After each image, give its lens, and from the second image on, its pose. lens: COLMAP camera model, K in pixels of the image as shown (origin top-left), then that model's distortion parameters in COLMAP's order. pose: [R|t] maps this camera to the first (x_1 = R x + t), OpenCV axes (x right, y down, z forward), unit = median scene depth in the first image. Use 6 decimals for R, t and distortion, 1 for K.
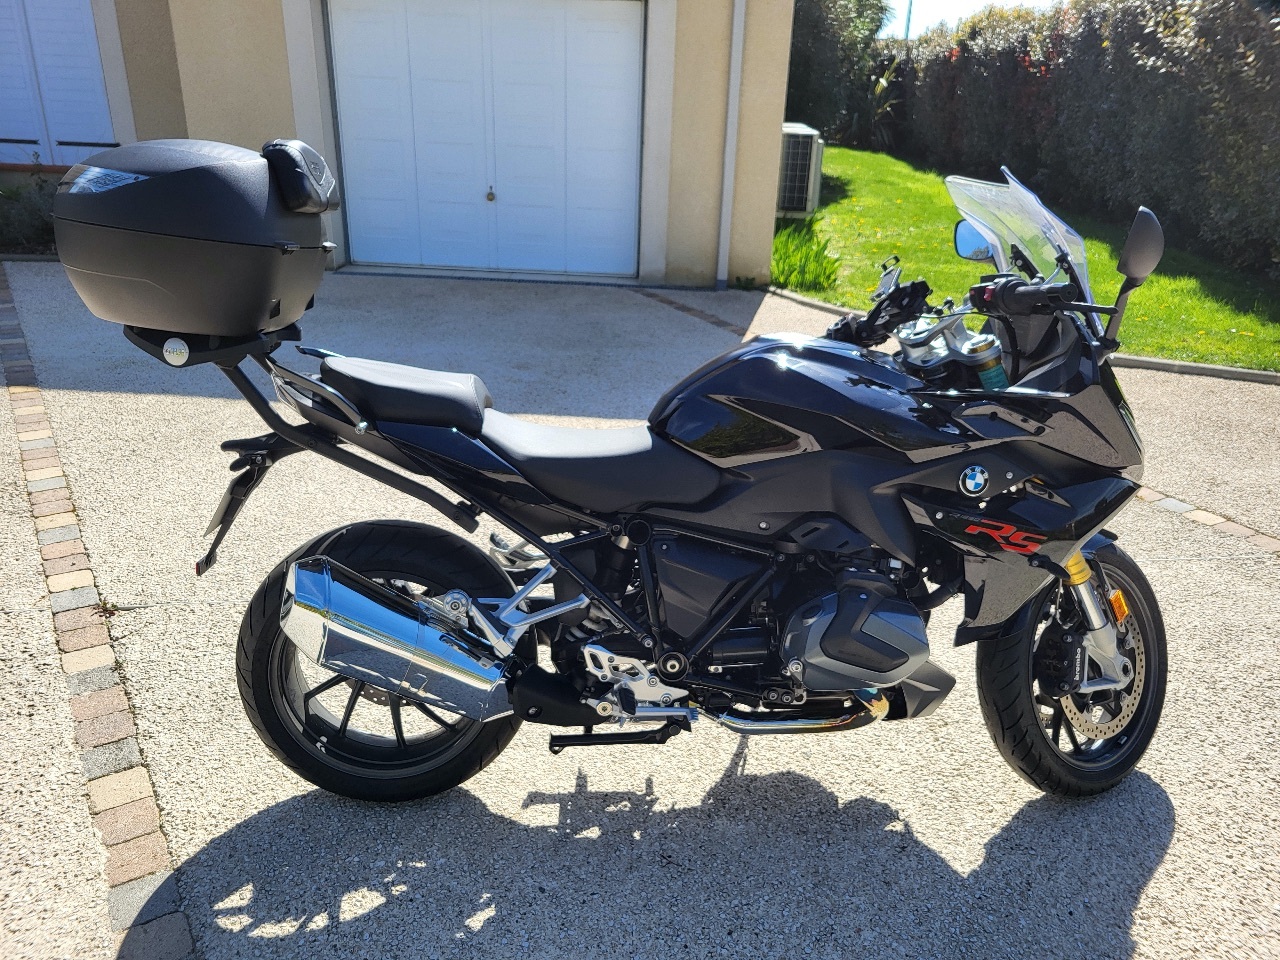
lens RADIAL K [[969.0, 0, 645.2], [0, 969.0, 488.7], [0, 0, 1]] dist [0.035771, -0.002667]
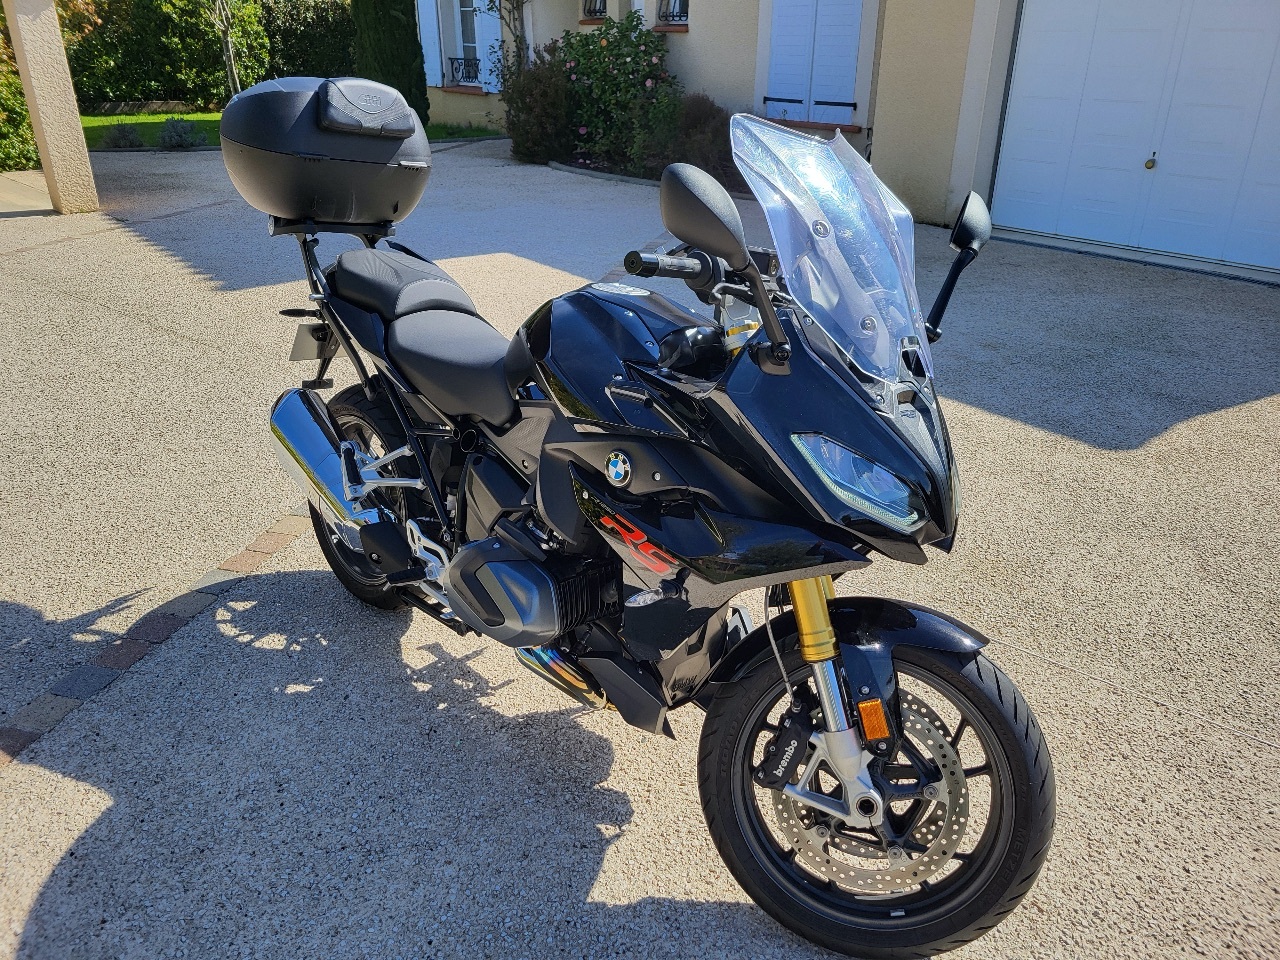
lens RADIAL K [[969.0, 0, 647.3], [0, 969.0, 473.1], [0, 0, 1]] dist [0.035771, -0.002667]
pose [[0.657824, 0.282880, -0.698031, 0.866324], [-0.270469, 0.953692, 0.131598, -0.113944], [0.702933, 0.102228, 0.703871, 0.353535]]
